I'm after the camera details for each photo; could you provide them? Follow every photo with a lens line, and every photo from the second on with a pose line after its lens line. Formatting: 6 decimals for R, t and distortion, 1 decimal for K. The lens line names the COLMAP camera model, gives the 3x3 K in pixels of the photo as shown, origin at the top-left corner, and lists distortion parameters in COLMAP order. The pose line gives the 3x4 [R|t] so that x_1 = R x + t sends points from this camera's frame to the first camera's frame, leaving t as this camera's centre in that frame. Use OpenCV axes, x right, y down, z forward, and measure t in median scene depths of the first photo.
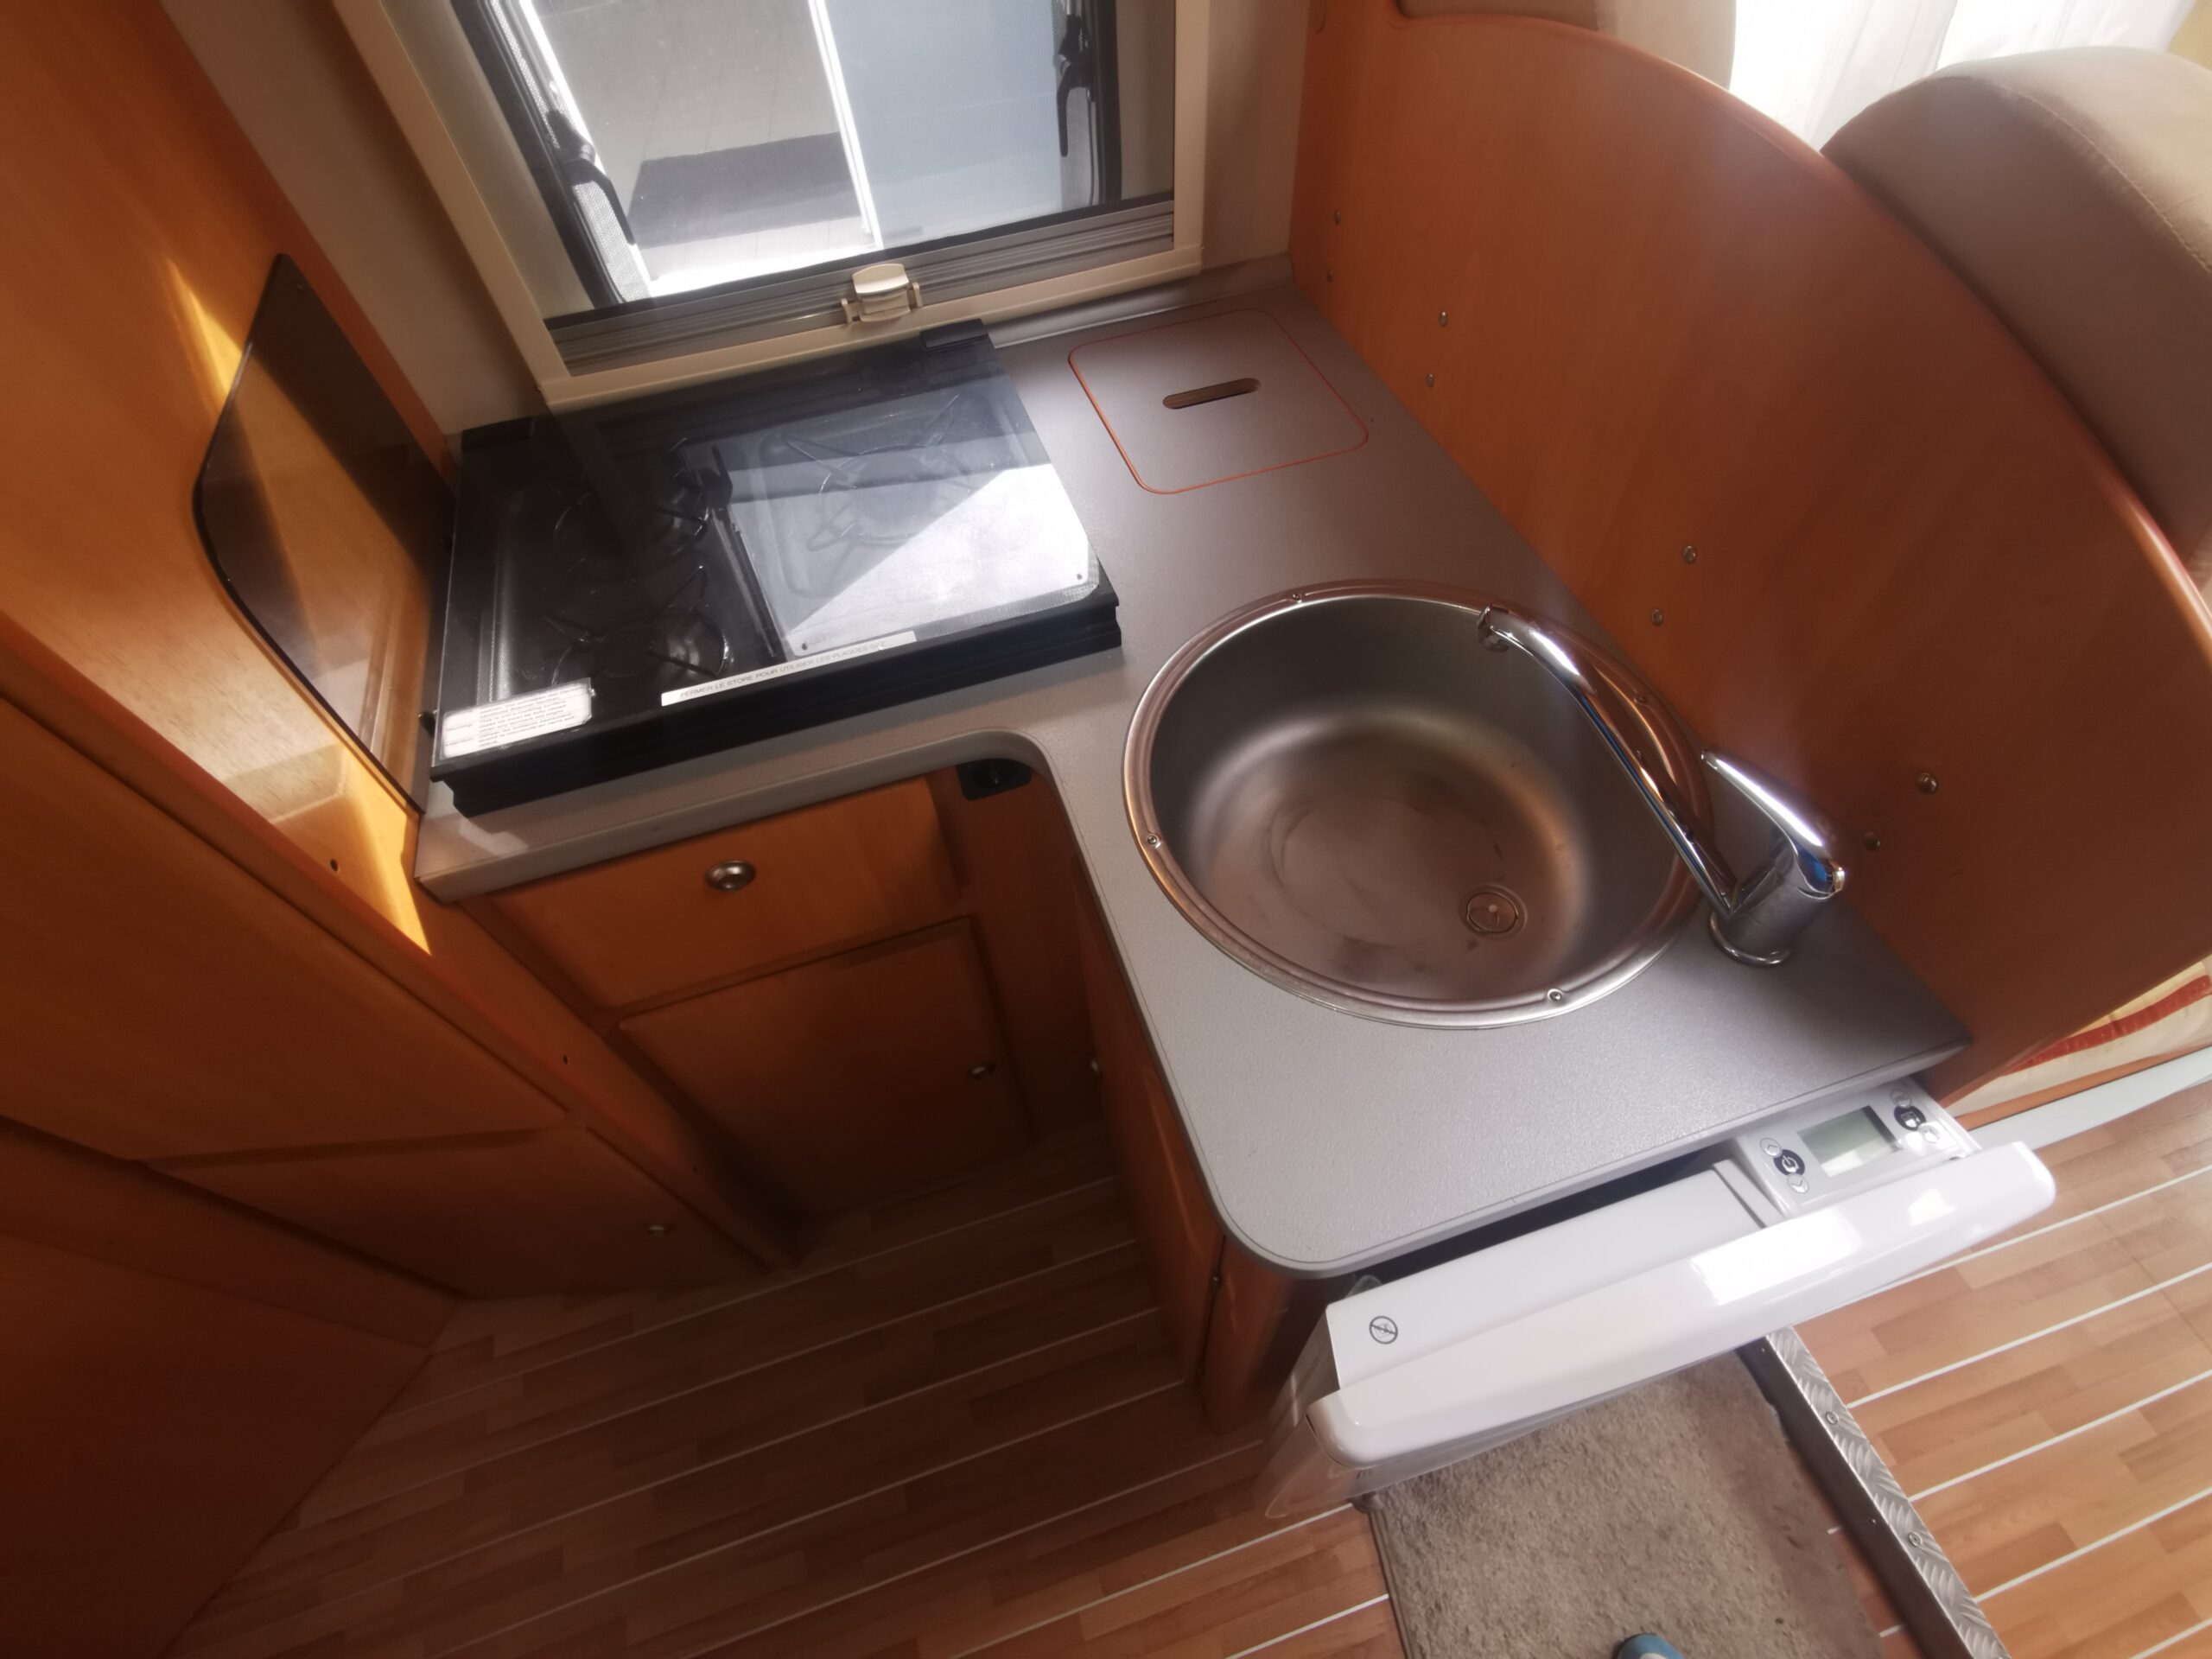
lens RADIAL K [[1014.3, 0, 1093.0], [0, 1014.3, 830.0], [0, 0, 1]] dist [0.001662, 0.001468]
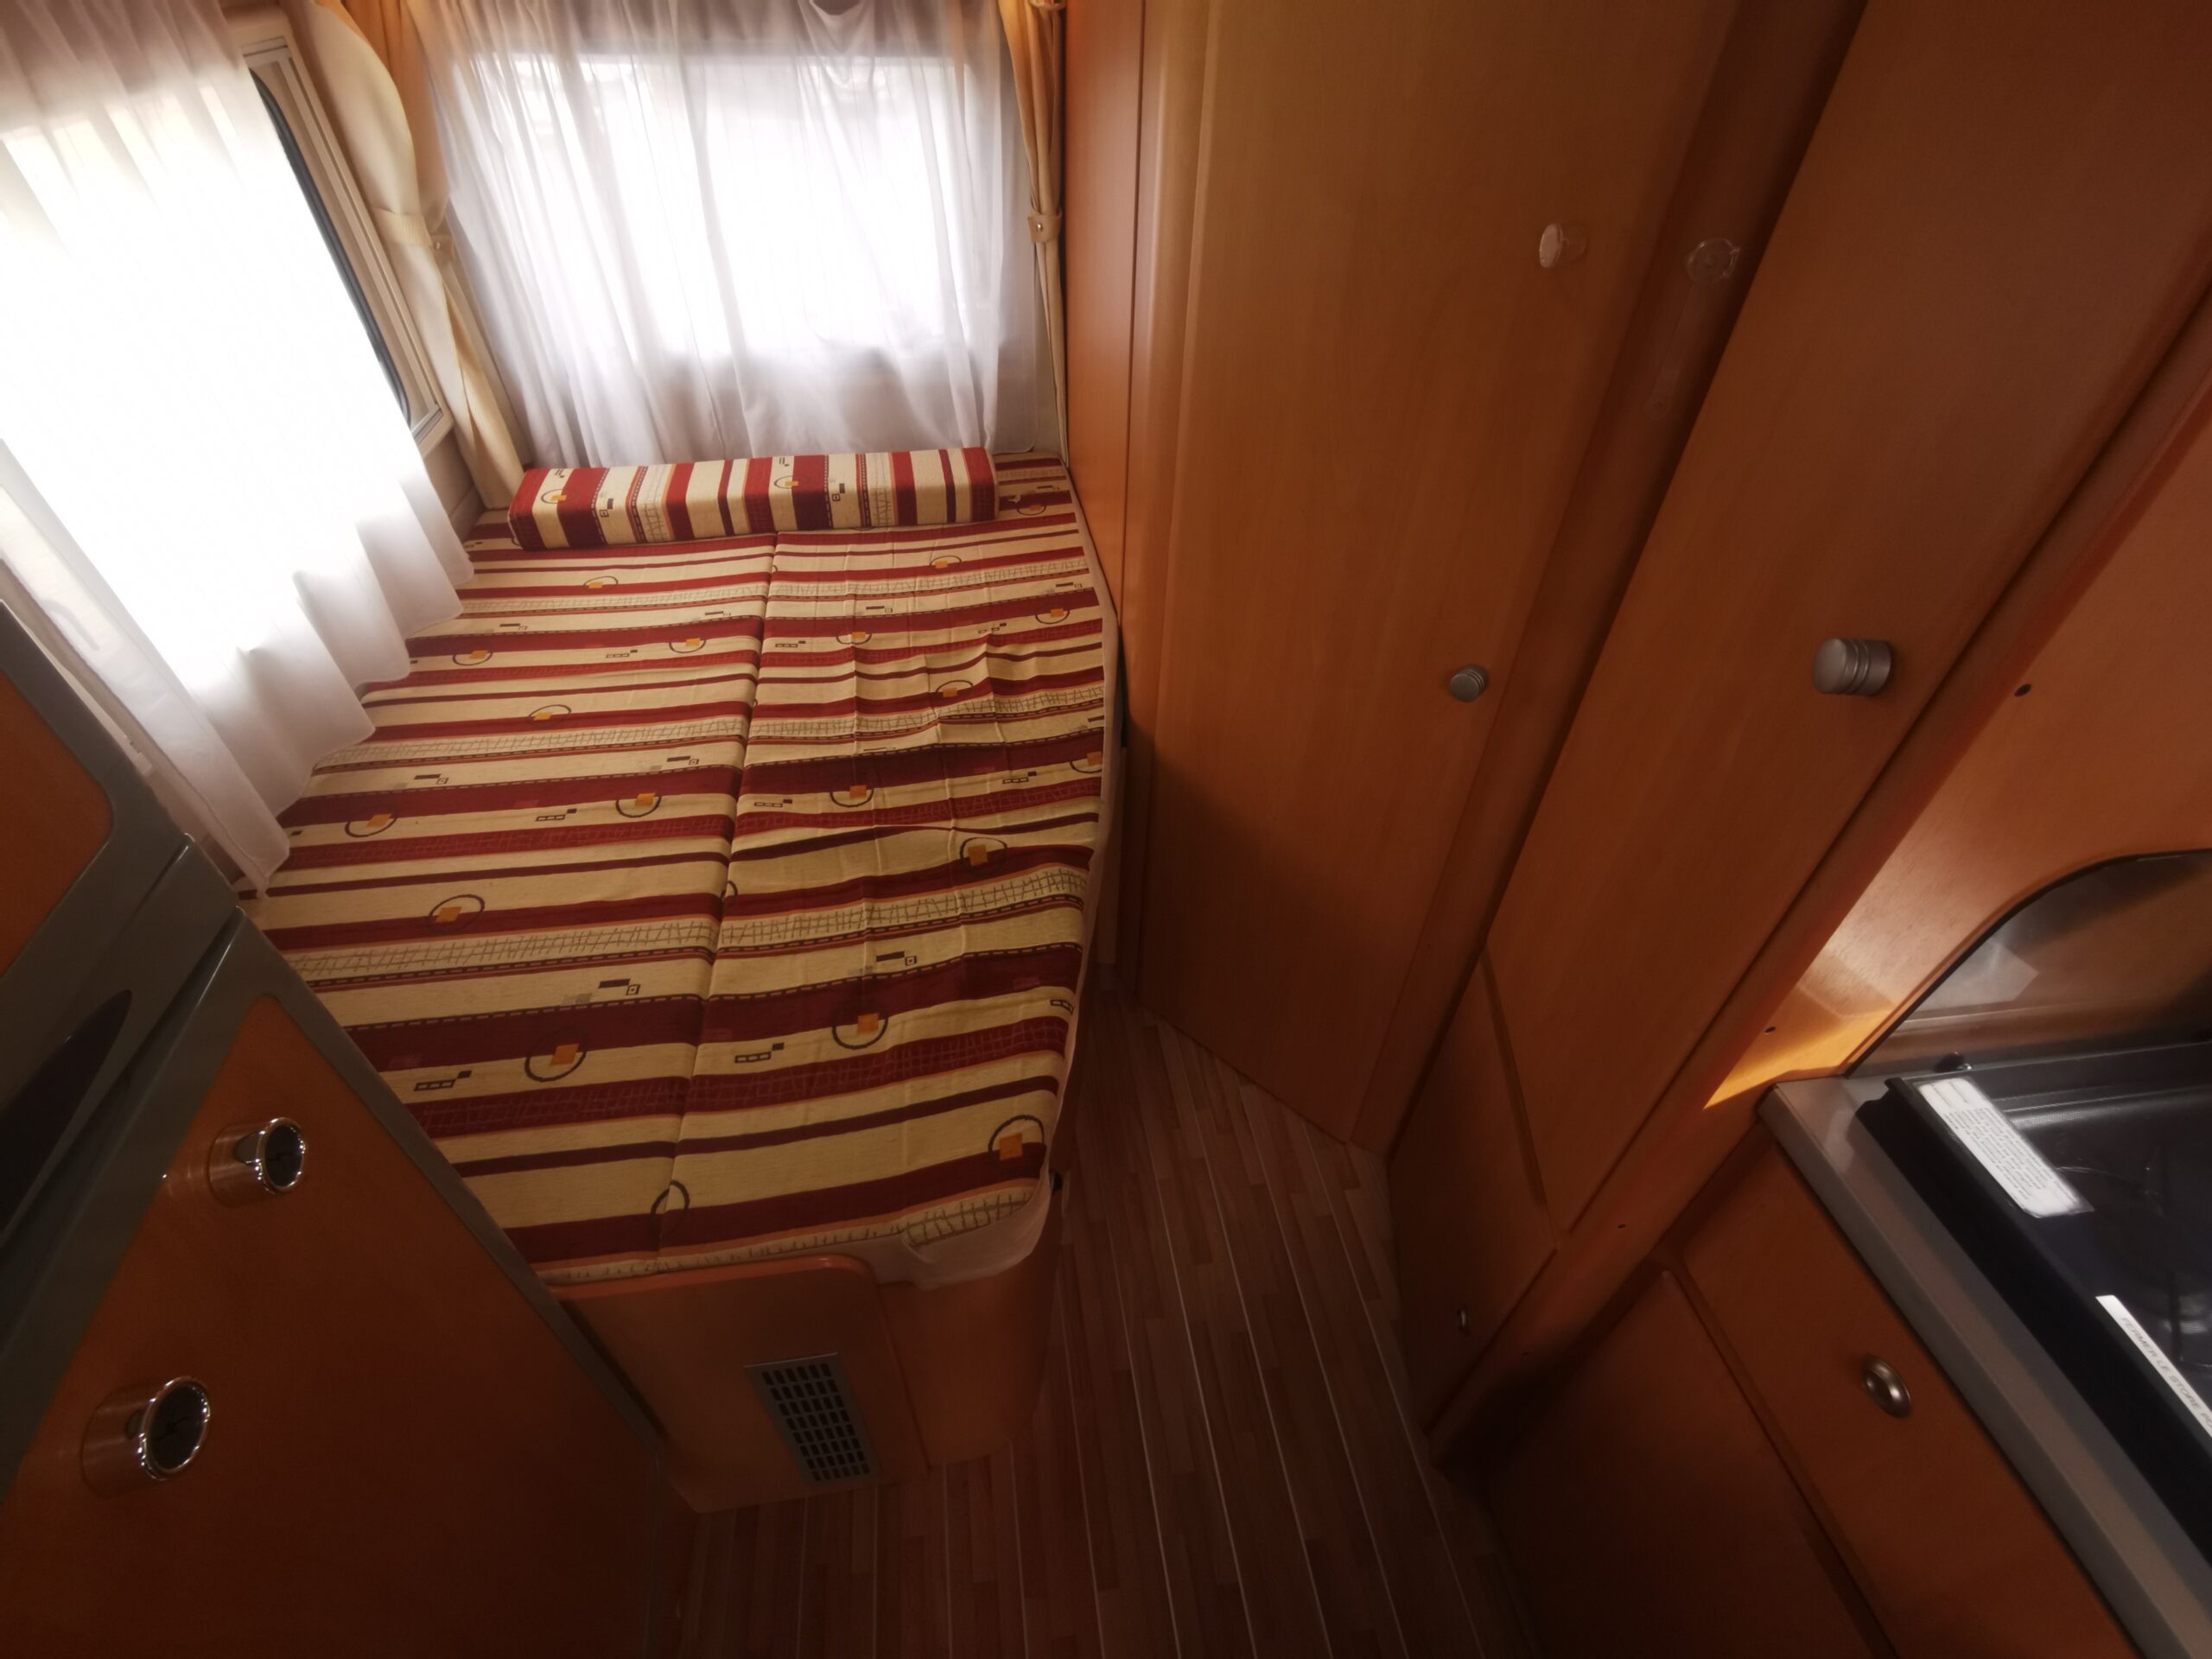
lens RADIAL K [[1014.3, 0, 1093.0], [0, 1014.3, 830.0], [0, 0, 1]] dist [0.001662, 0.001468]
pose [[-0.162372, 0.697442, -0.698004, 0.039581], [-0.803913, 0.316675, 0.503429, -0.000017], [0.572153, 0.642878, 0.509264, -0.172859]]
